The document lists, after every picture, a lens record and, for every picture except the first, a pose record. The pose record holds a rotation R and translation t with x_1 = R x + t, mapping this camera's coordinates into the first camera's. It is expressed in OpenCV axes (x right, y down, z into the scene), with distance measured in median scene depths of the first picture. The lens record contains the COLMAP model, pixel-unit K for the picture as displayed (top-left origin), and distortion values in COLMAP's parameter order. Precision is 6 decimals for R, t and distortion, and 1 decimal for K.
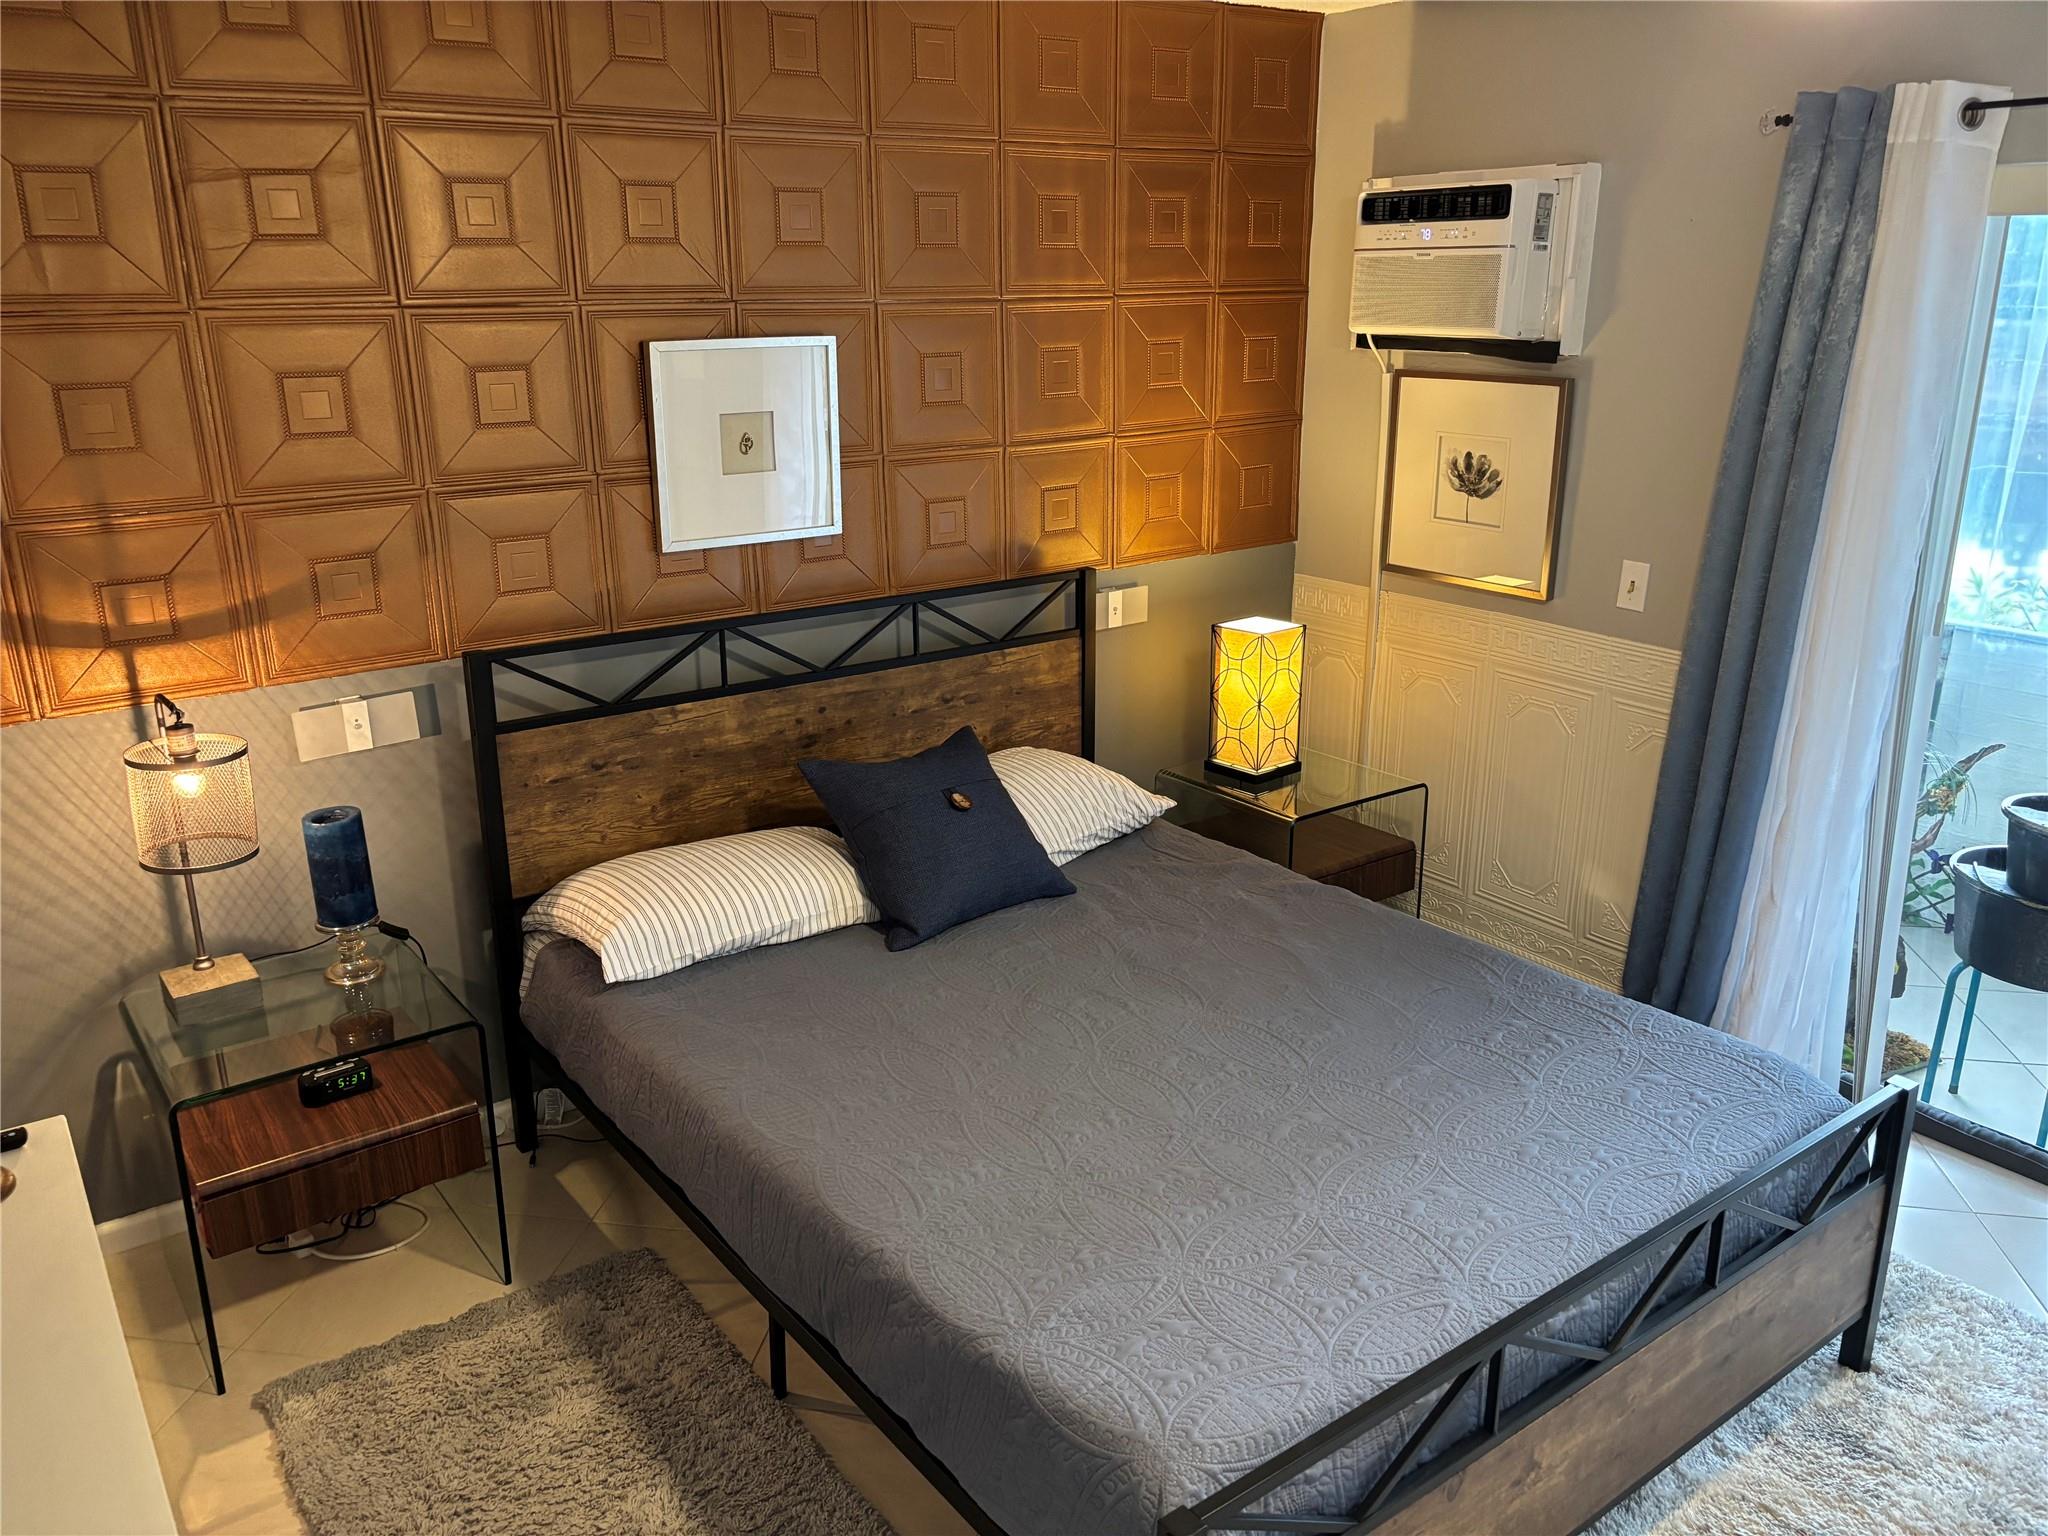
lens RADIAL K [[1547.3, 0, 1024.0], [0, 1547.3, 768.0], [0, 0, 1]] dist [0.030904, -0.009771]
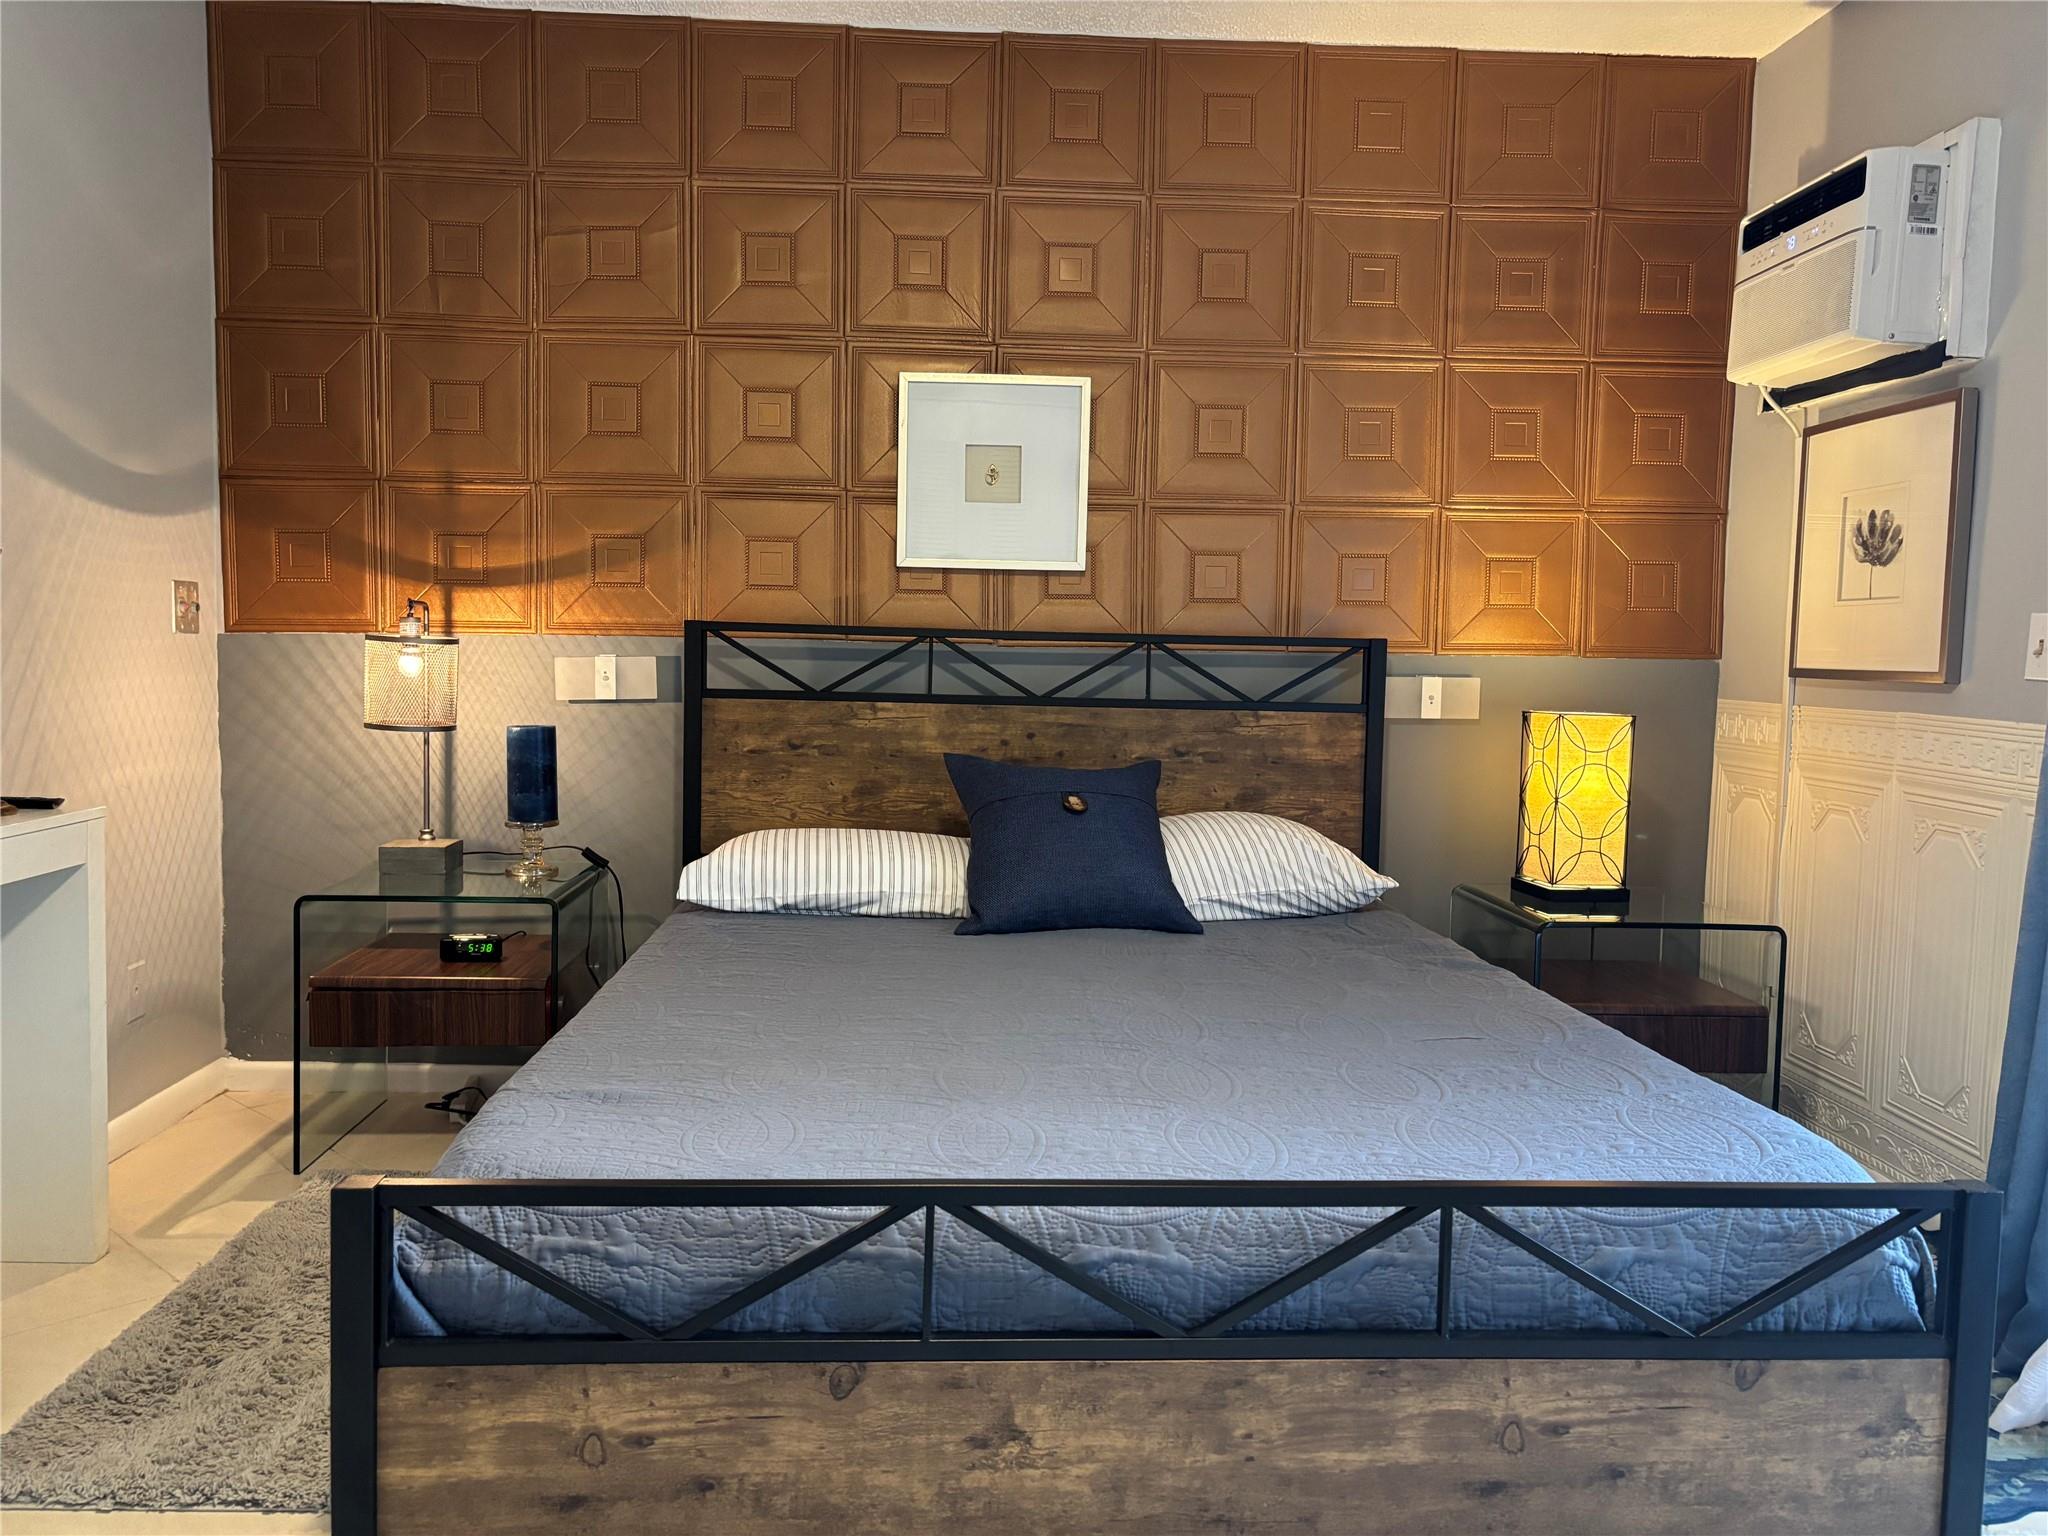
lens RADIAL K [[1547.3, 0, 1024.0], [0, 1547.3, 768.0], [0, 0, 1]] dist [0.030904, -0.009771]
pose [[0.838015, 0.067683, -0.541433, 0.421060], [-0.189373, 0.966676, -0.172264, 0.160860], [0.511731, 0.246893, 0.822906, 0.192042]]
